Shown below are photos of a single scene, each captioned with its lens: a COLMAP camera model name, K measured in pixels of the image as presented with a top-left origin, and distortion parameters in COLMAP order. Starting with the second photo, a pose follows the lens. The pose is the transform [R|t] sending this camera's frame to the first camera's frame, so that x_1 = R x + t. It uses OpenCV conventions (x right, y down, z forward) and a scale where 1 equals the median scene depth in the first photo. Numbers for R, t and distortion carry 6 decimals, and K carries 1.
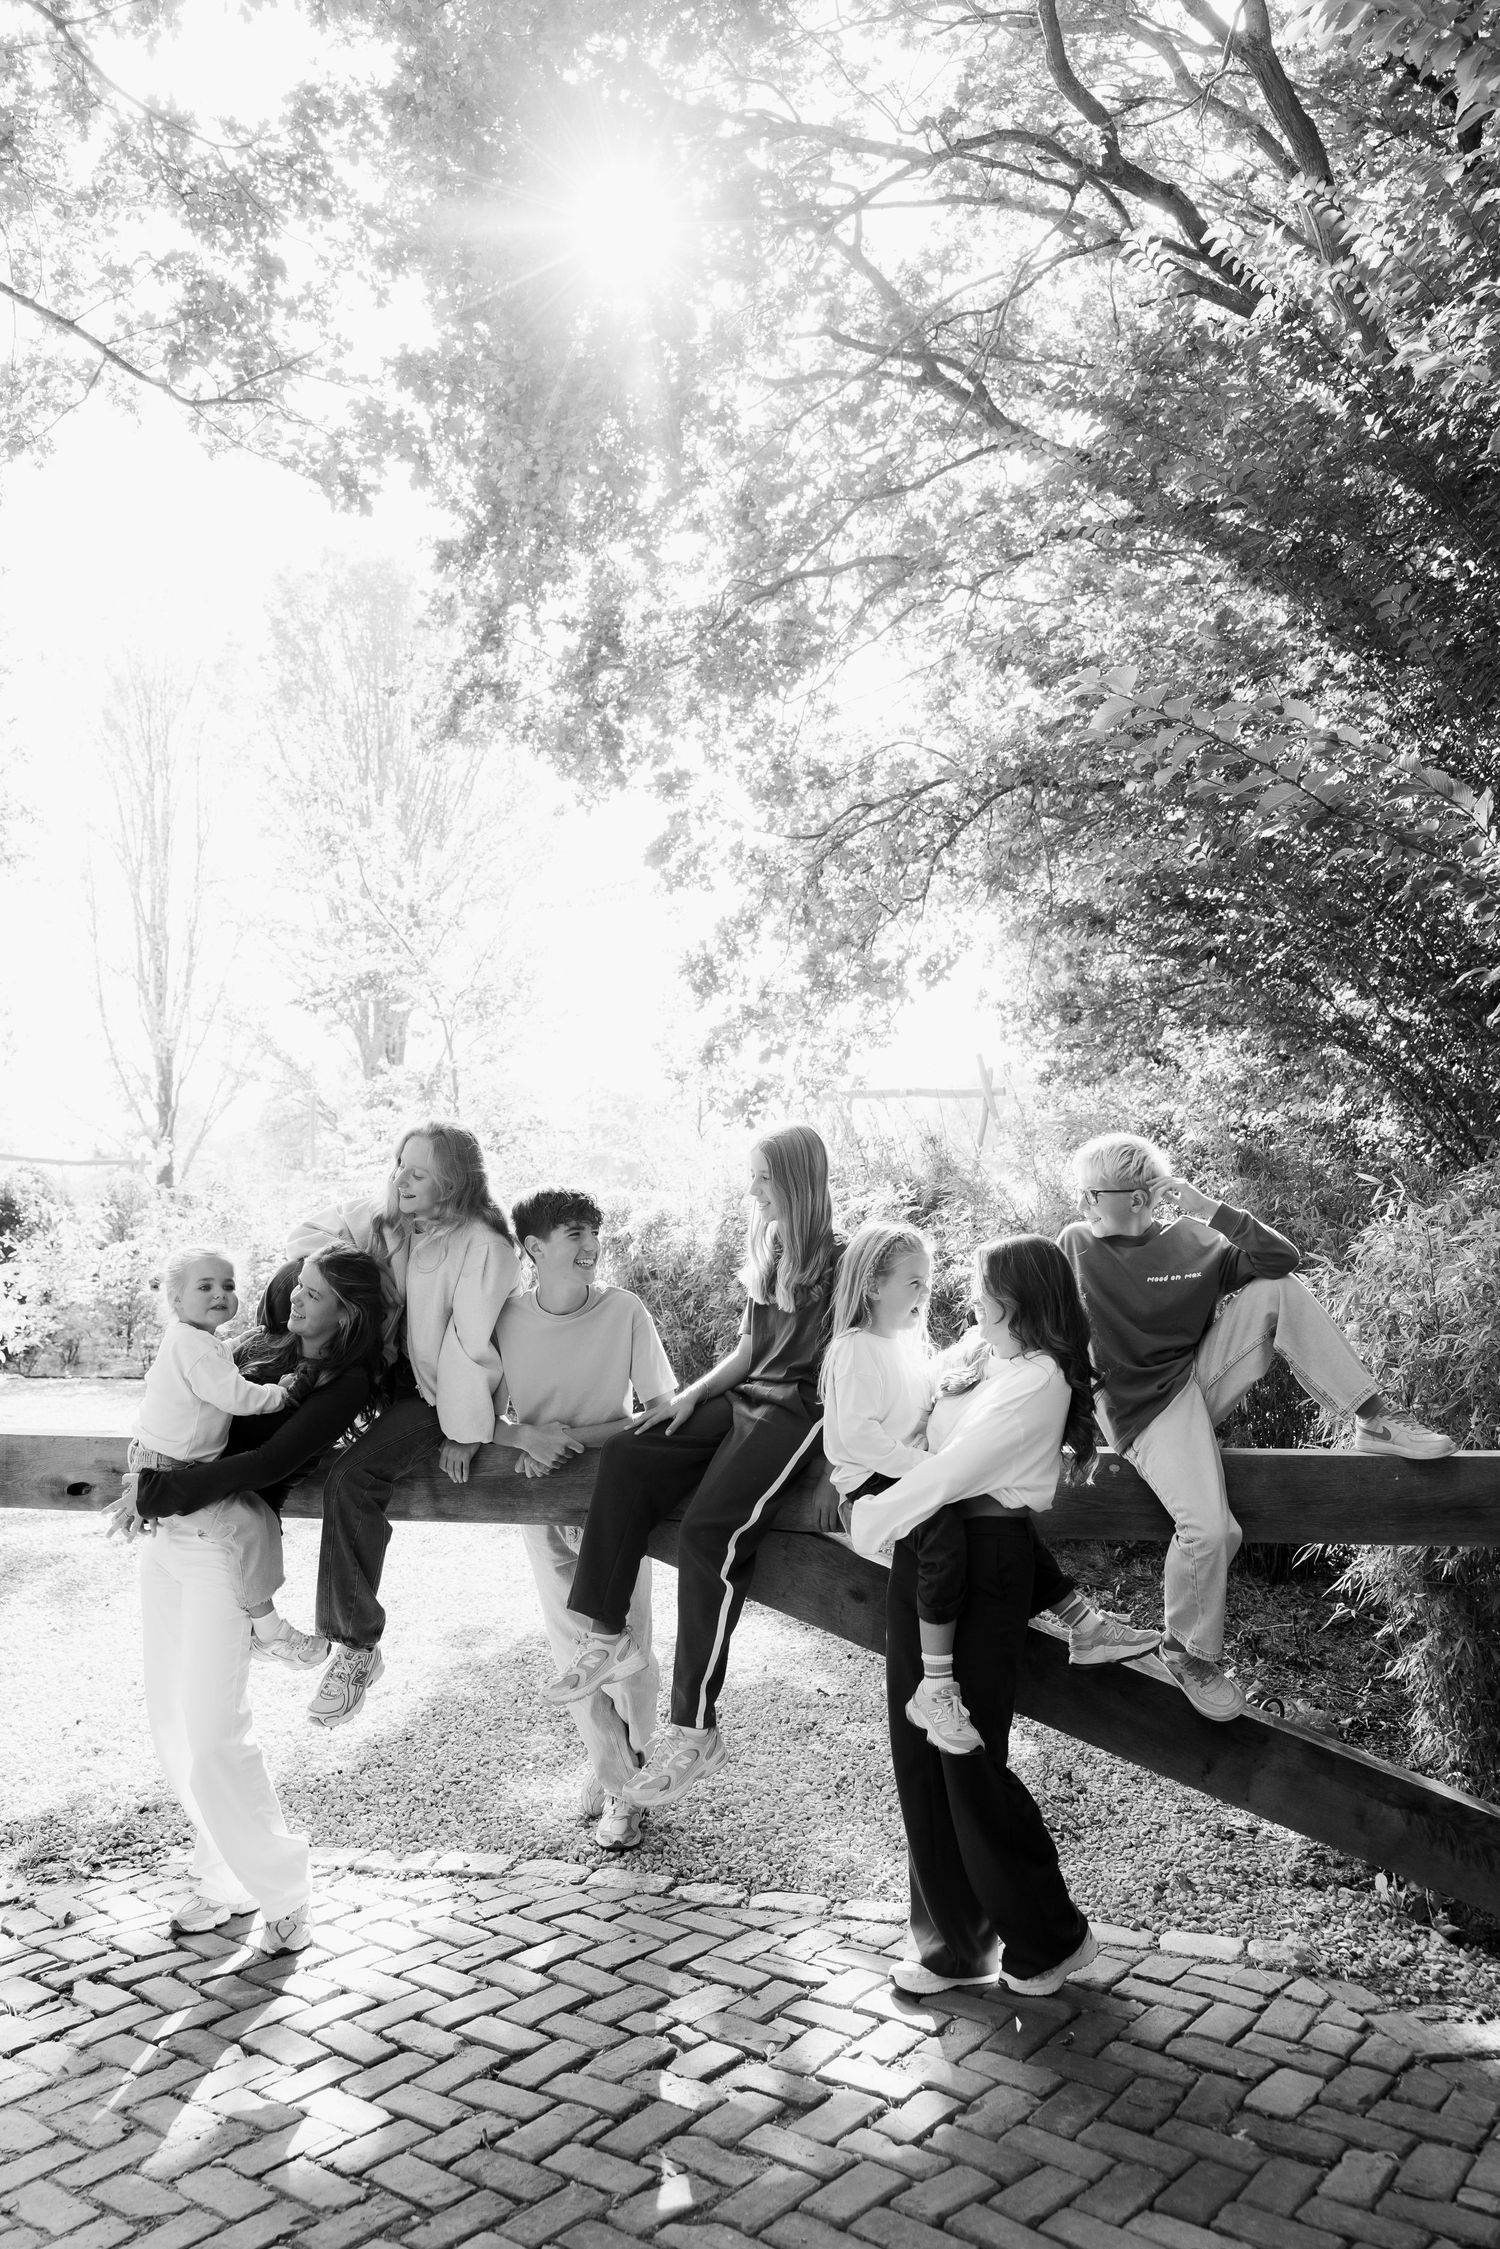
lens RADIAL K [[1831.3, 0, 731.2], [0, 1831.3, 1118.7], [0, 0, 1]] dist [0.005162, 0.001345]
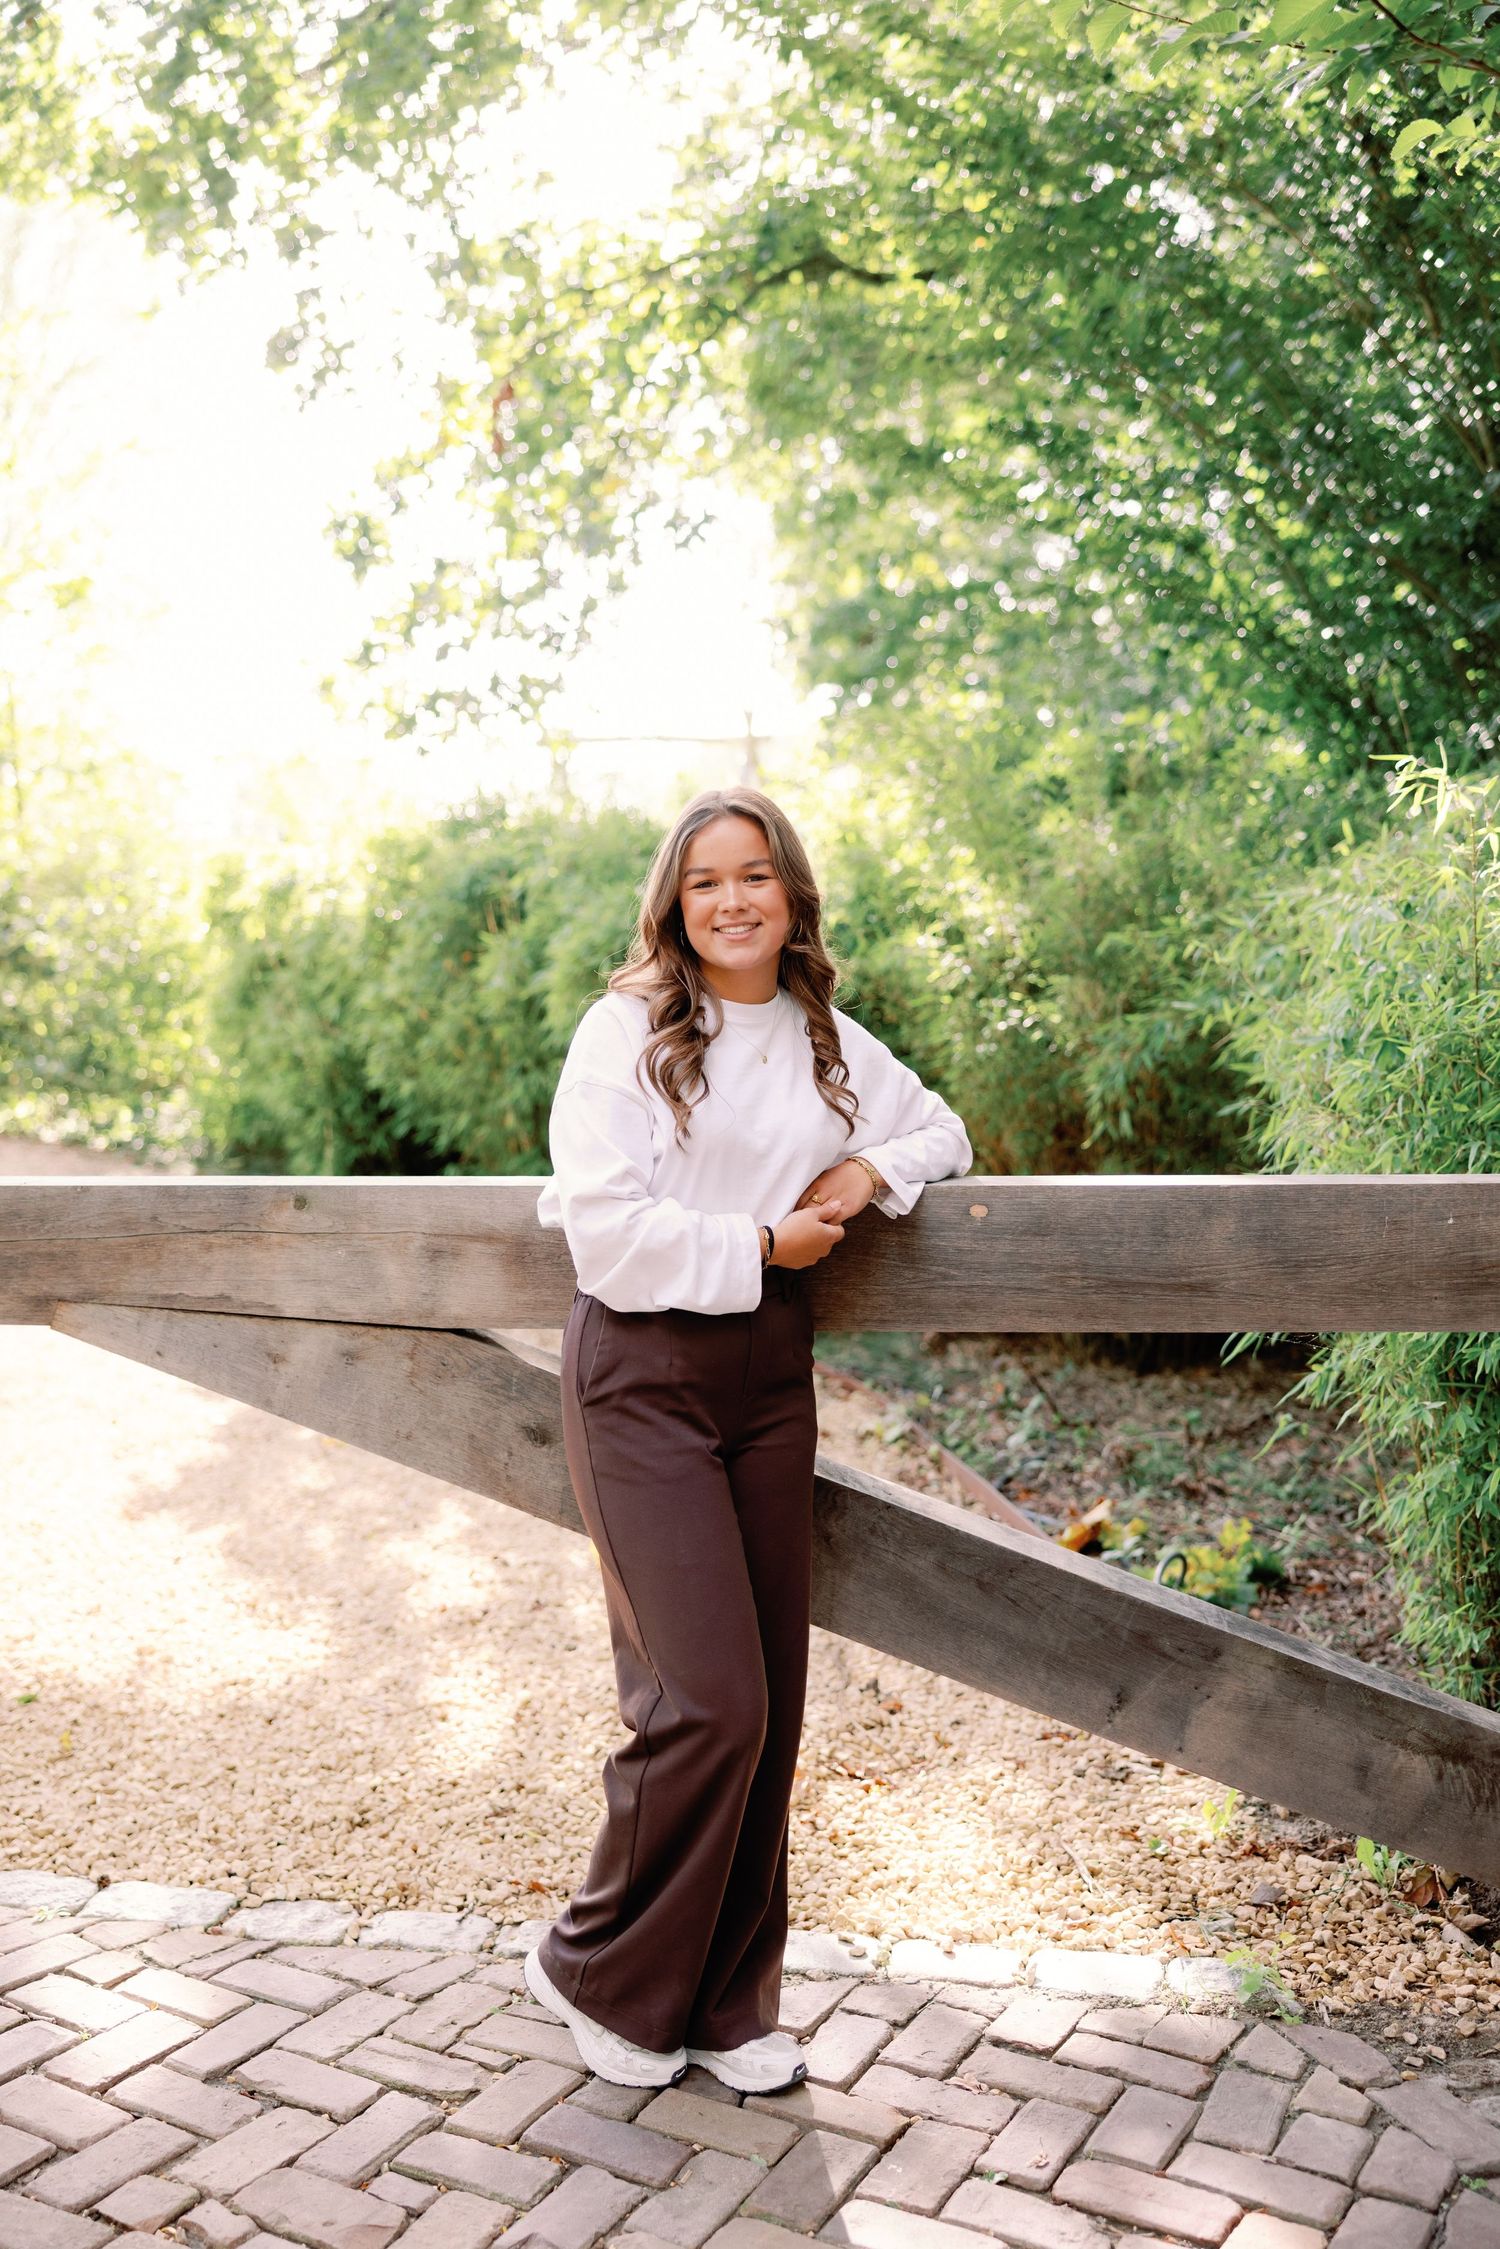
lens RADIAL K [[2312.2, 0, 750.0], [0, 2312.2, 1124.5], [0, 0, 1]] dist [-0.020533, 0.000677]
pose [[0.990167, -0.009509, 0.139568, 0.032523], [-0.010558, 0.989762, 0.142338, 0.053506], [-0.139493, -0.142412, 0.979929, 0.267717]]
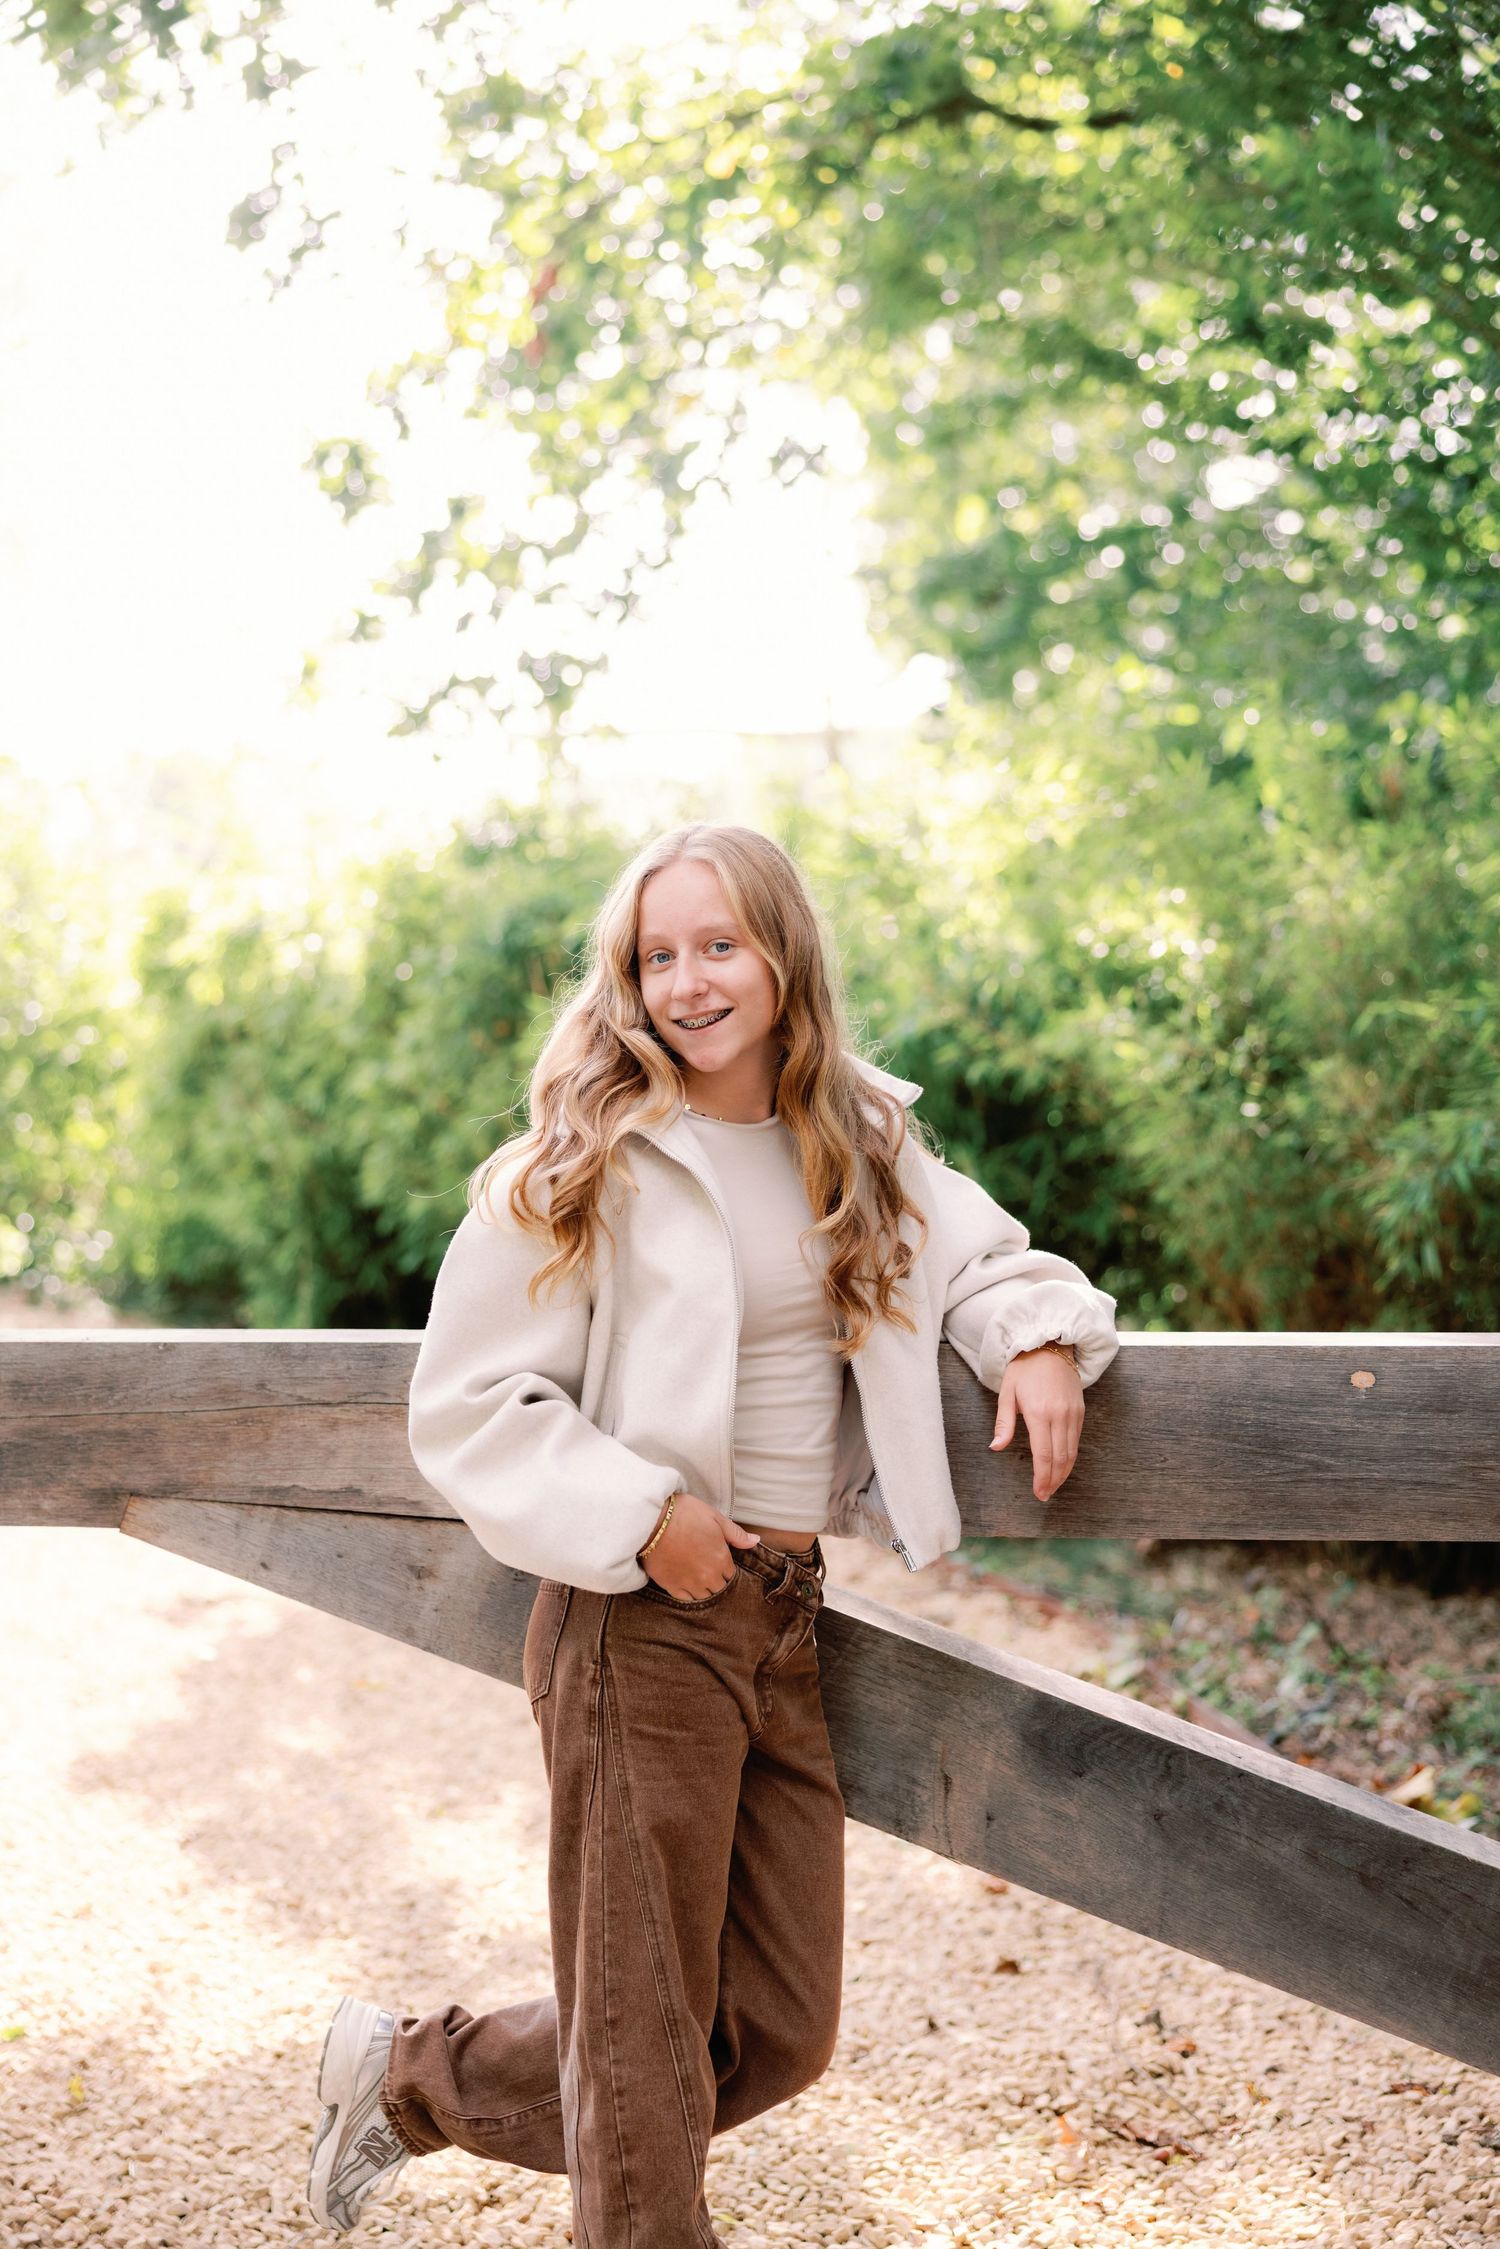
lens RADIAL K [[3142.8, 0, 771.3], [0, 3142.8, 1092.3], [0, 0, 1]] dist [-0.007993, 0.017809]
pose [[0.991572, -0.000127, 0.129554, -0.025143], [-0.011960, 0.995639, 0.092520, 0.048036], [-0.129001, -0.093289, 0.987247, 0.254048]]
